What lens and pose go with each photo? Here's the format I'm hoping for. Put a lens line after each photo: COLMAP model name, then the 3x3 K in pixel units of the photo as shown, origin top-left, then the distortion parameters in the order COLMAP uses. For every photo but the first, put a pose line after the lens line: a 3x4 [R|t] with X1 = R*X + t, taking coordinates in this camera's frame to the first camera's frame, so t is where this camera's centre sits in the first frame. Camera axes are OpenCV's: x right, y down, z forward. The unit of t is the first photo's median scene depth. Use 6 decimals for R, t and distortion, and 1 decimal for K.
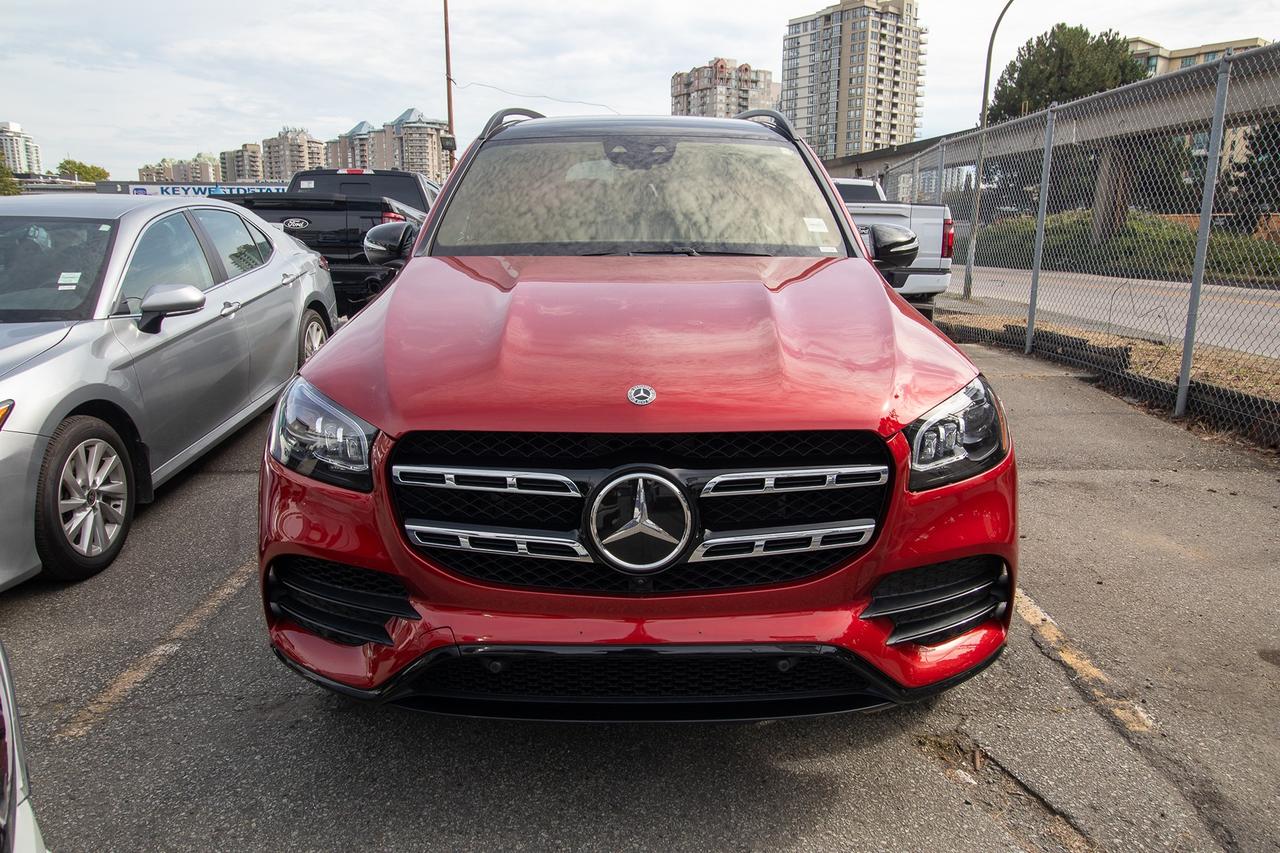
lens RADIAL K [[894.1, 0, 640.0], [0, 894.1, 426.5], [0, 0, 1]] dist [0.006980, -0.002224]
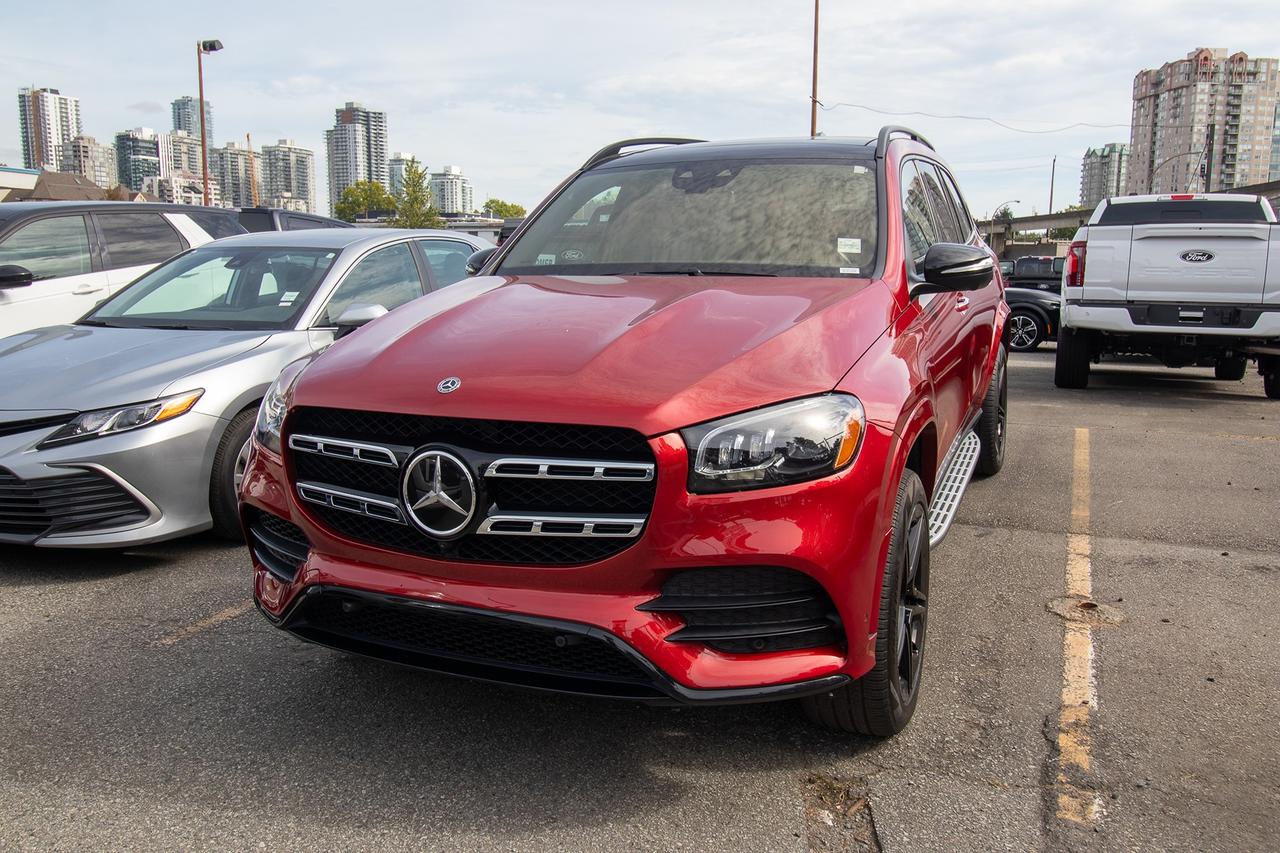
lens RADIAL K [[1009.7, 0, 640.0], [0, 1009.7, 426.5], [0, 0, 1]] dist [0.014013, -0.005109]
pose [[0.916014, 0.061100, -0.396465, 0.525366], [-0.083351, 0.995752, -0.039120, 0.034307], [0.392391, 0.068880, 0.917216, -0.079282]]
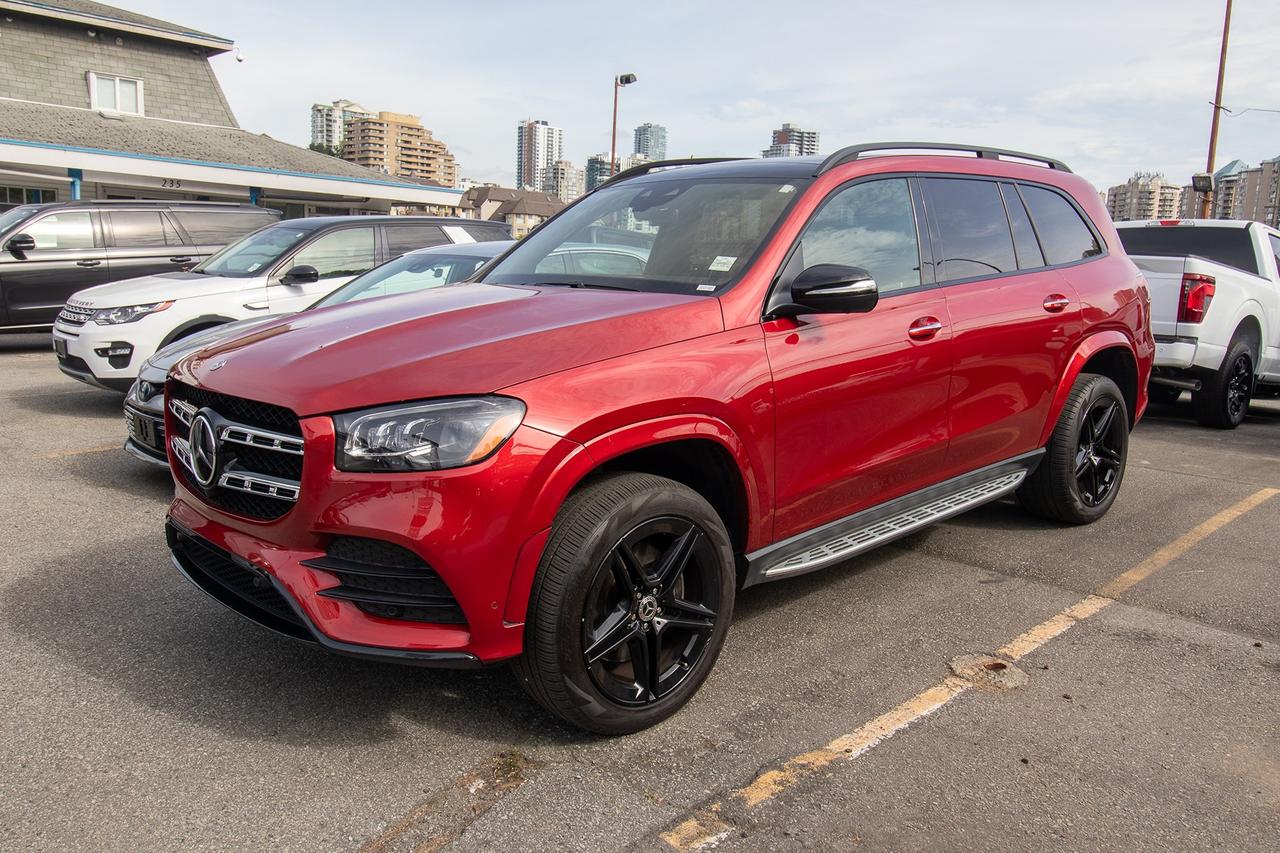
lens RADIAL K [[980.5, 0, 640.0], [0, 980.5, 426.5], [0, 0, 1]] dist [0.036479, -0.051882]
pose [[0.679372, 0.131871, -0.721848, 1.130297], [-0.184391, 0.982835, 0.006008, -0.049848], [0.710249, 0.129021, 0.692026, 0.268930]]
